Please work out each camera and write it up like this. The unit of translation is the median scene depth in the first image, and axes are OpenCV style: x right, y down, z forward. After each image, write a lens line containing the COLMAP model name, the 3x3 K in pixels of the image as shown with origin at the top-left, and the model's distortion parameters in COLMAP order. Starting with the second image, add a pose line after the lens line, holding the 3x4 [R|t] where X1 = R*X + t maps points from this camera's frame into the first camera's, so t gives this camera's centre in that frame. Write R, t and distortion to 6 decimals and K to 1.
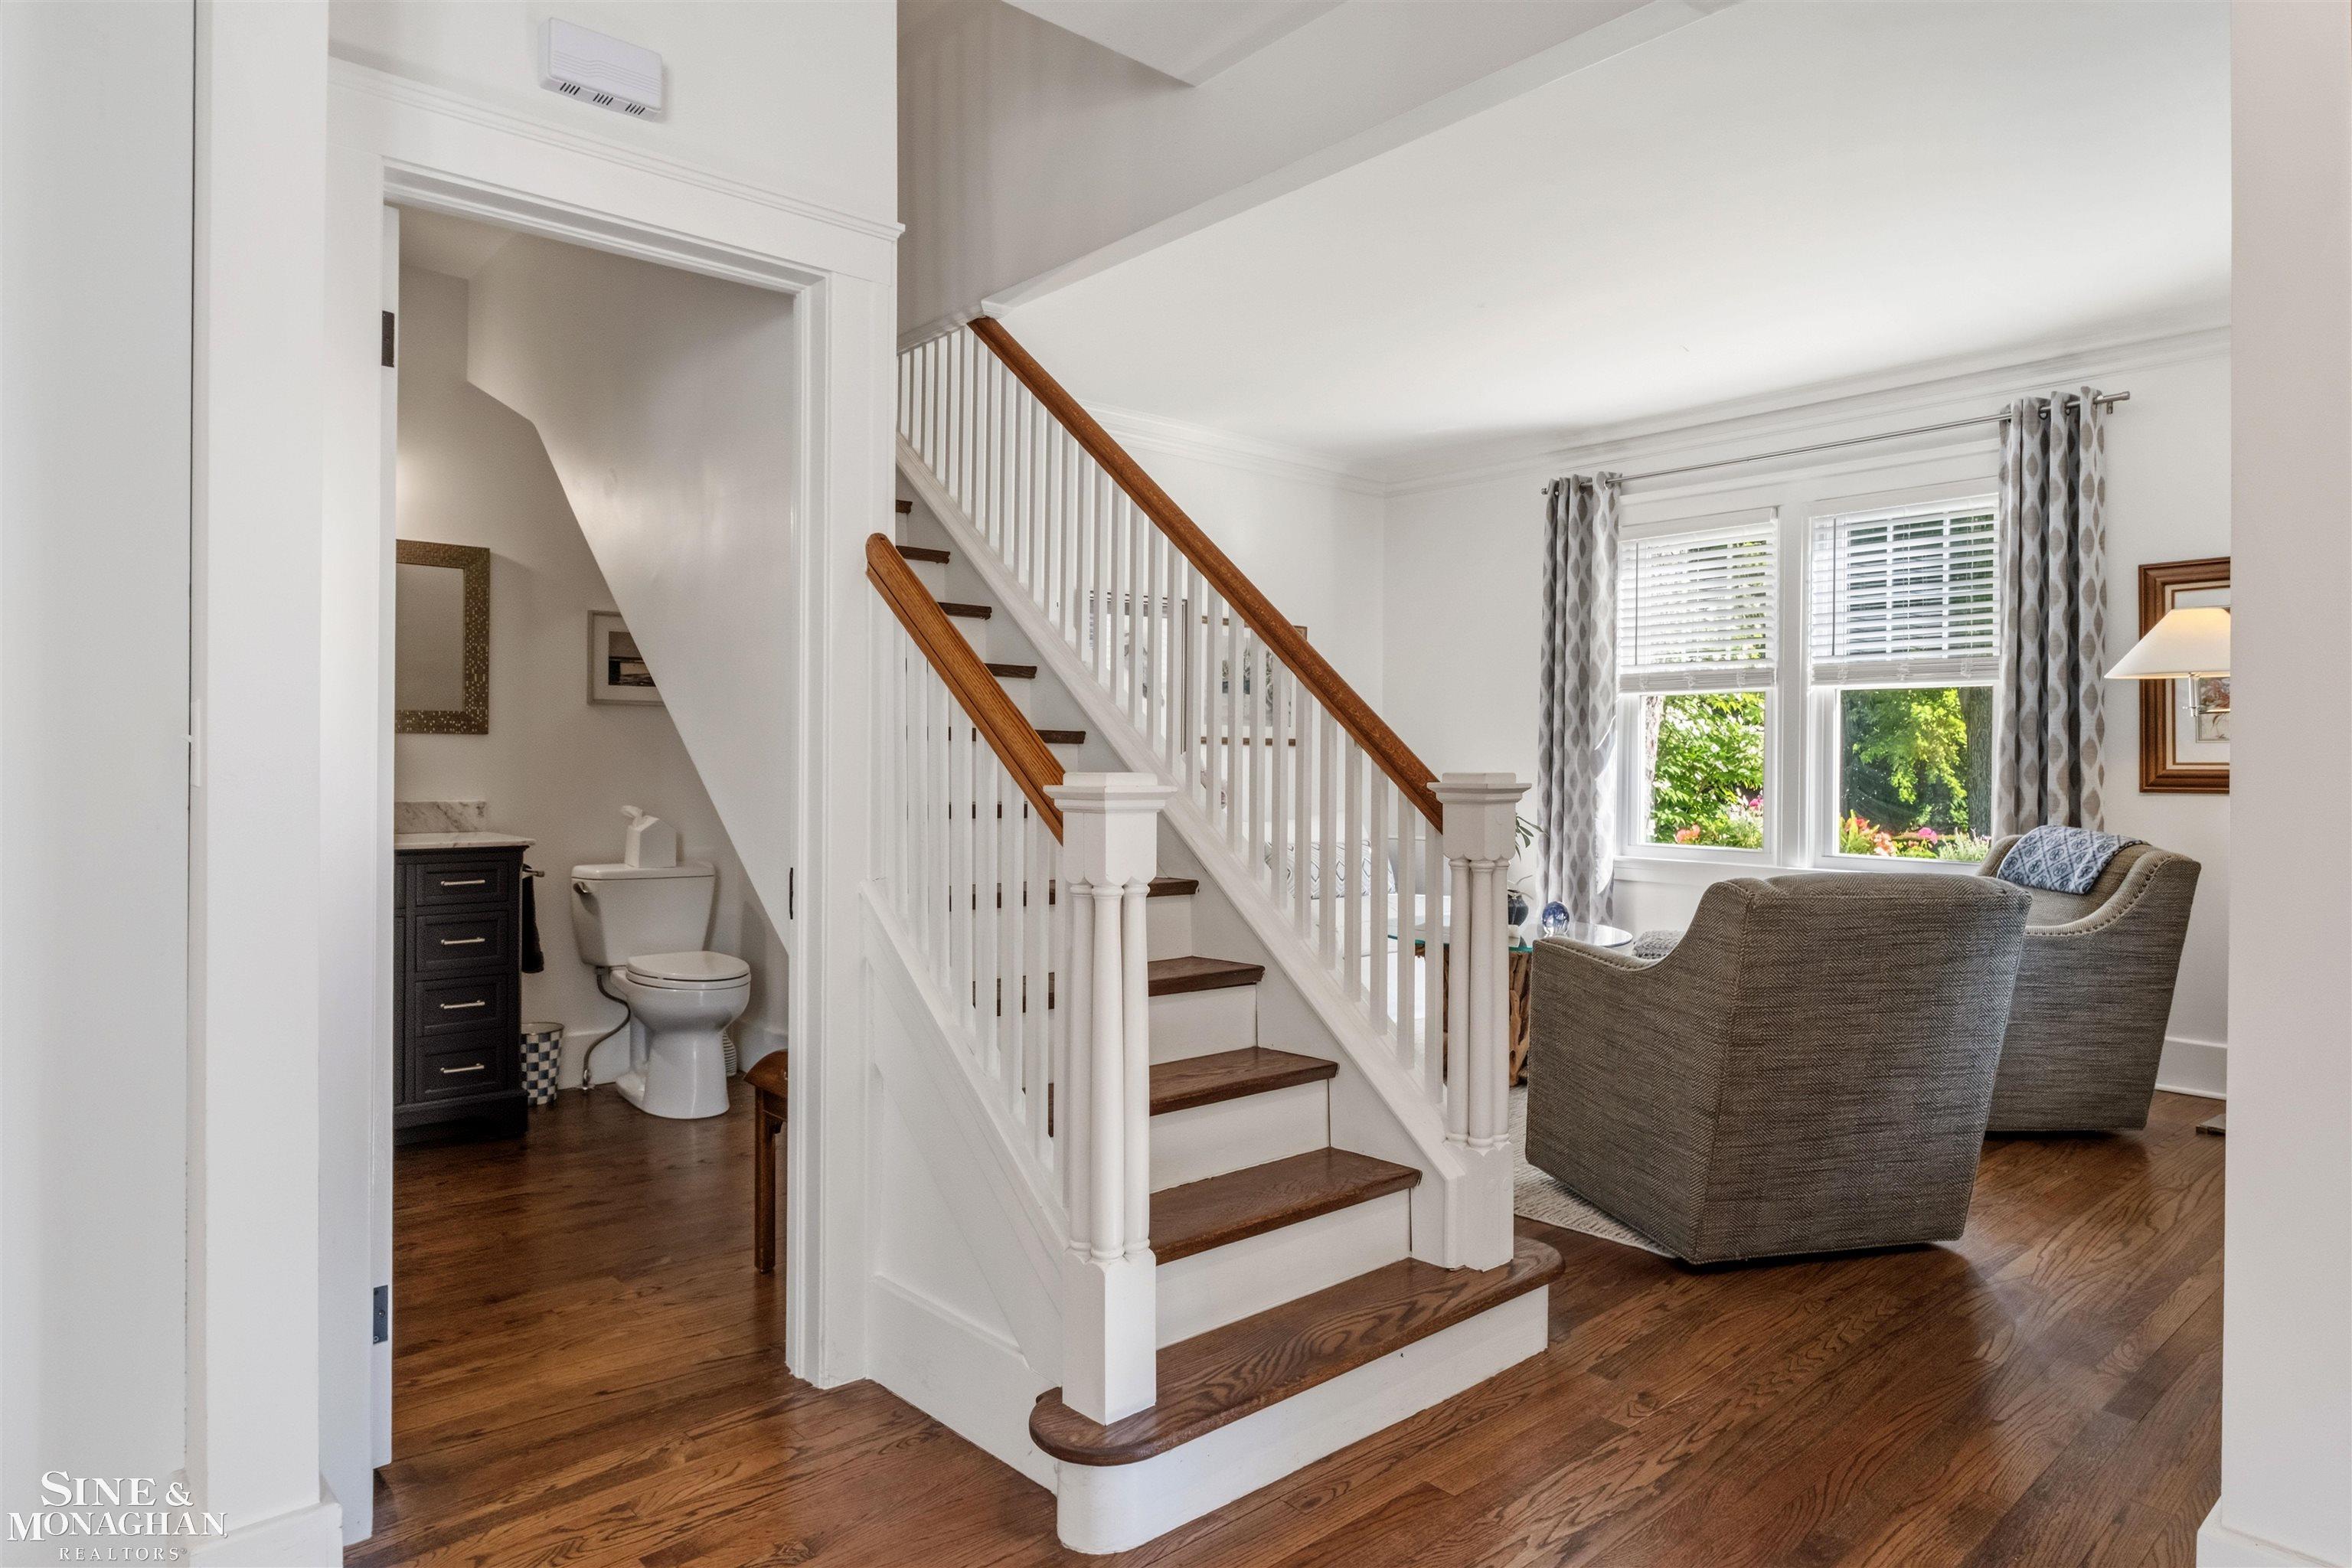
lens RADIAL K [[1379.7, 0, 1182.0], [0, 1379.7, 764.1], [0, 0, 1]] dist [-0.006506, -0.000942]
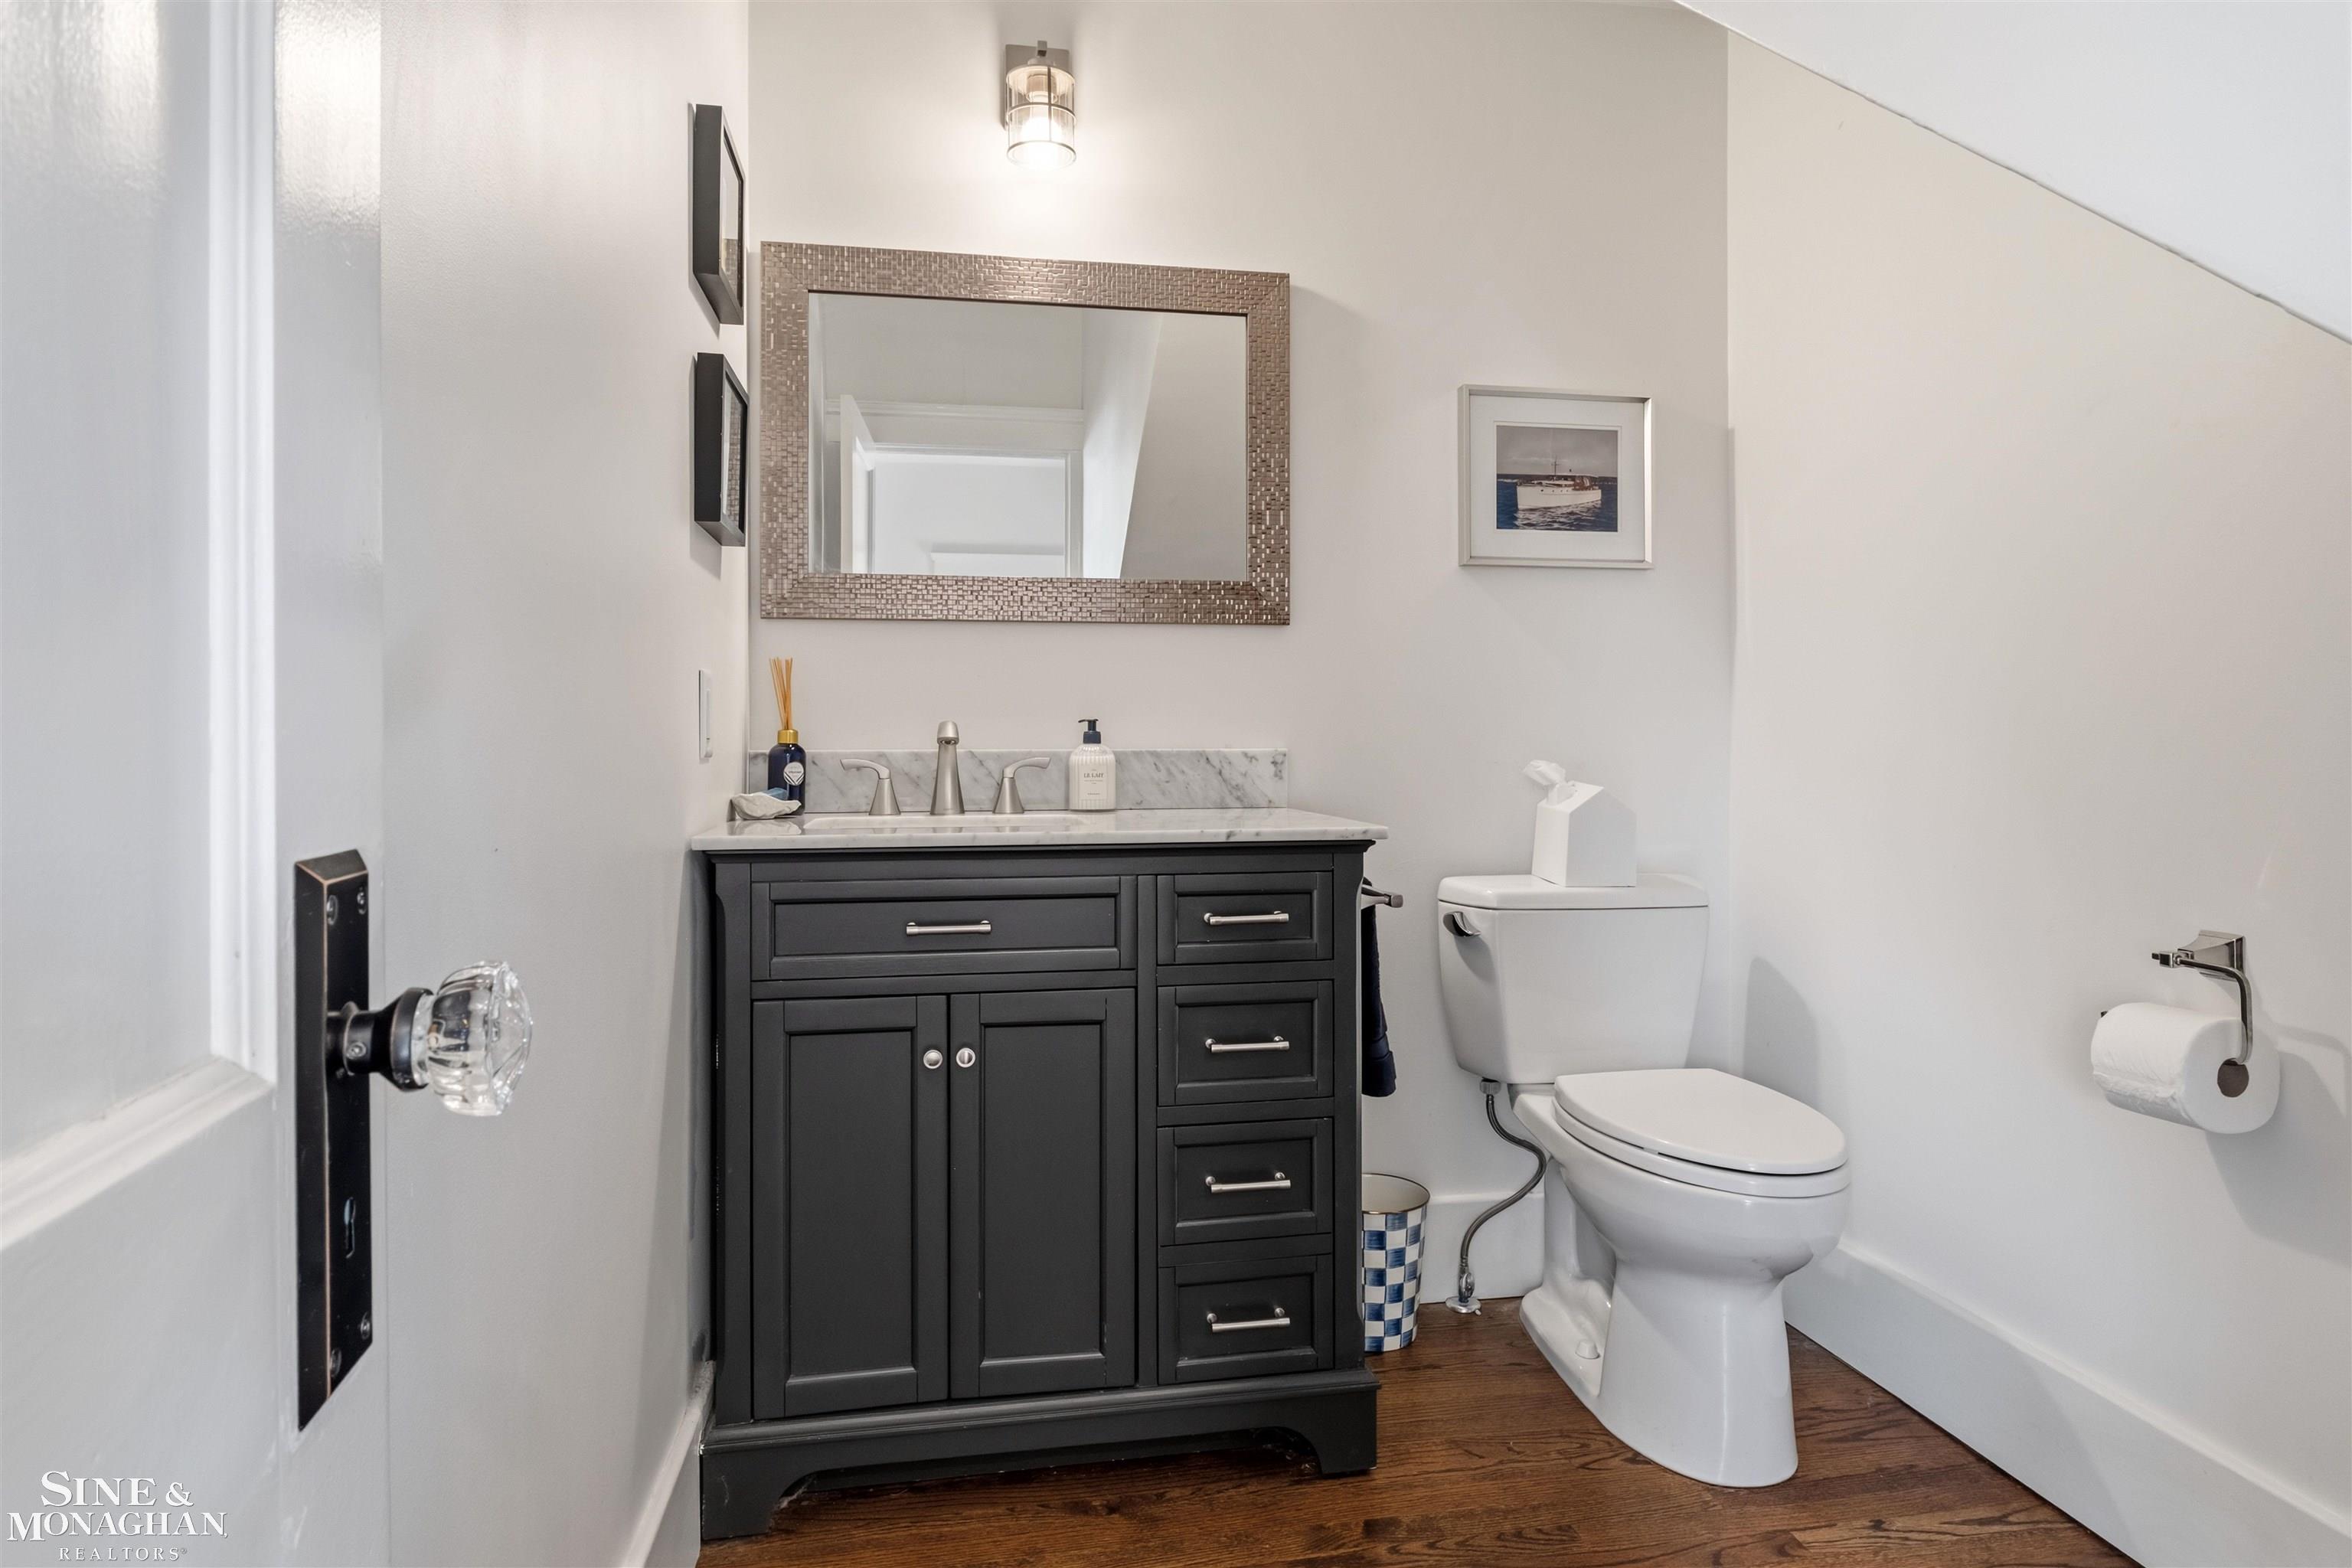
lens RADIAL K [[1335.1, 0, 1175.8], [0, 1335.1, 767.9], [0, 0, 1]] dist [-0.003218, -0.000090]
pose [[0.853518, -0.001248, -0.521062, -0.276018], [0.009582, 0.999866, 0.013302, 0.026279], [0.520975, -0.016347, 0.853415, 0.542617]]
